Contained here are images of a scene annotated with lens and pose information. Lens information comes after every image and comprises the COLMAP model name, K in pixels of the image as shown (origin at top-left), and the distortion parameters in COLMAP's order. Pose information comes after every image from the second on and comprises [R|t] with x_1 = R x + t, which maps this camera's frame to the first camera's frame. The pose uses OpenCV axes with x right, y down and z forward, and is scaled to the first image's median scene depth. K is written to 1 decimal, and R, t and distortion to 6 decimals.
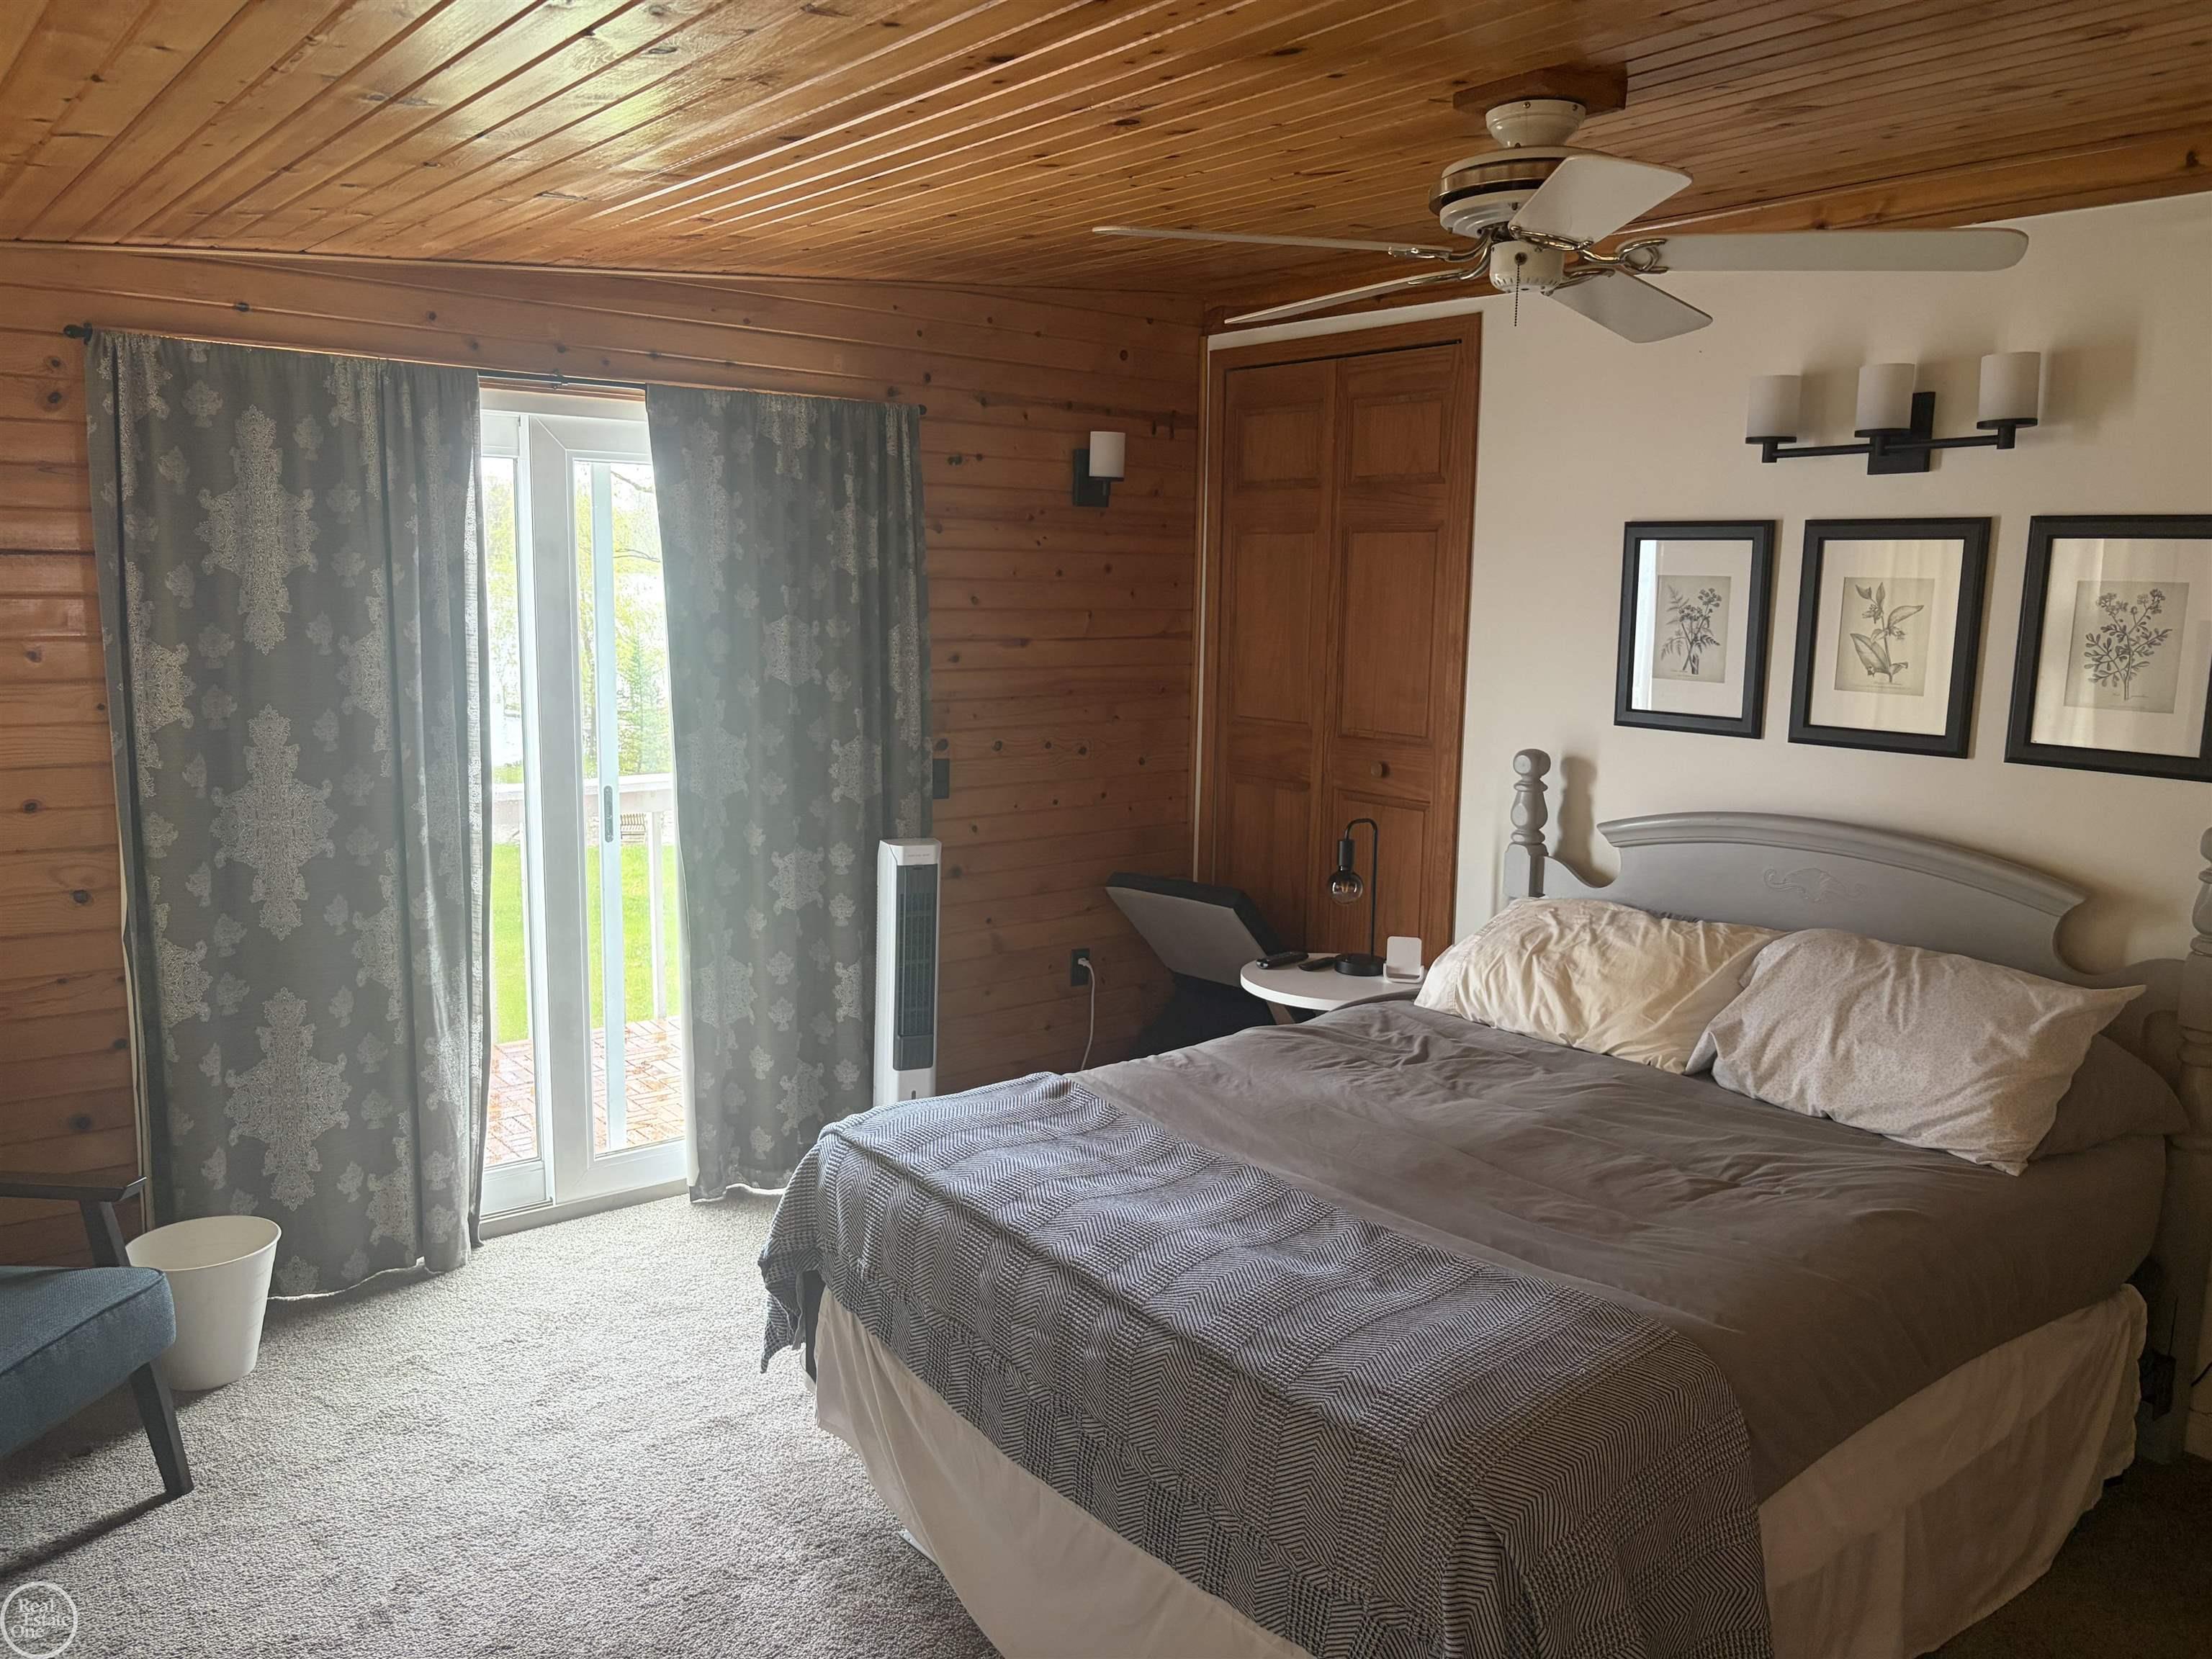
lens RADIAL K [[1689.7, 0, 1106.0], [0, 1689.7, 829.5], [0, 0, 1]] dist [-0.004099, 0.001071]
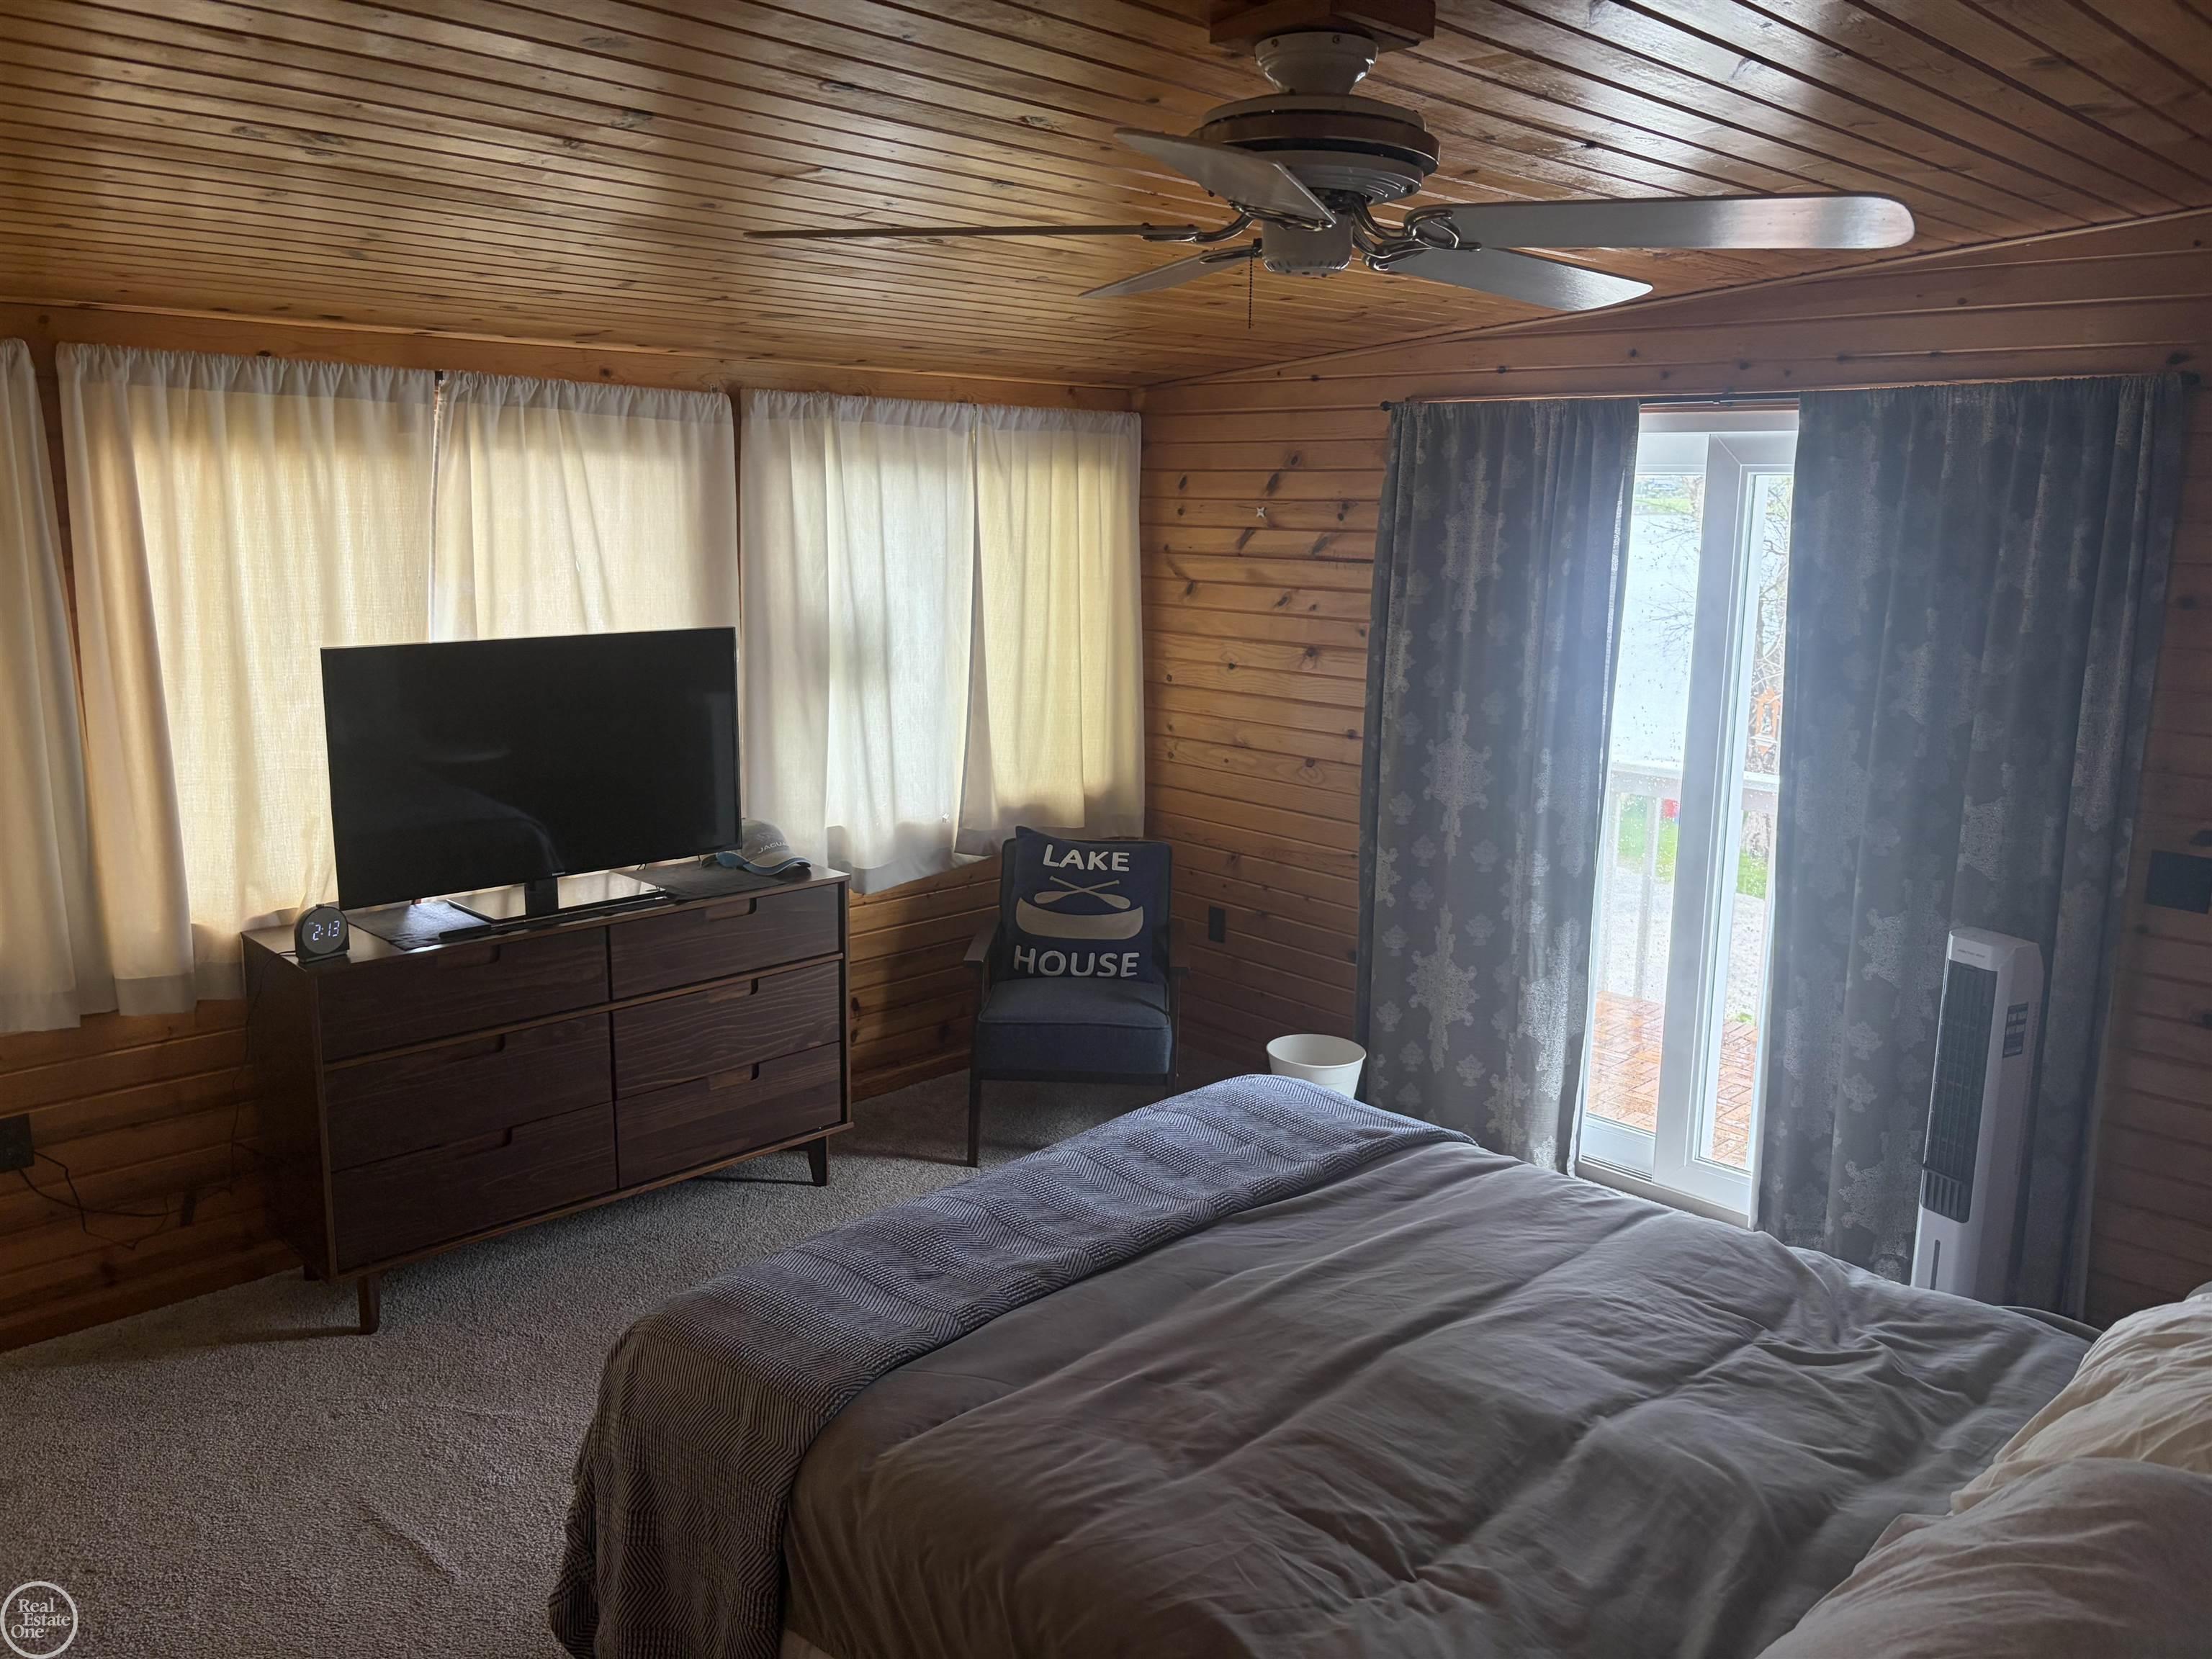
lens RADIAL K [[1689.7, 0, 1106.0], [0, 1689.7, 829.5], [0, 0, 1]] dist [-0.004099, 0.001071]
pose [[0.079801, 0.174687, -0.981385, 0.721828], [-0.159216, 0.974119, 0.160447, -0.120652], [0.984013, 0.143449, 0.105549, 0.582294]]
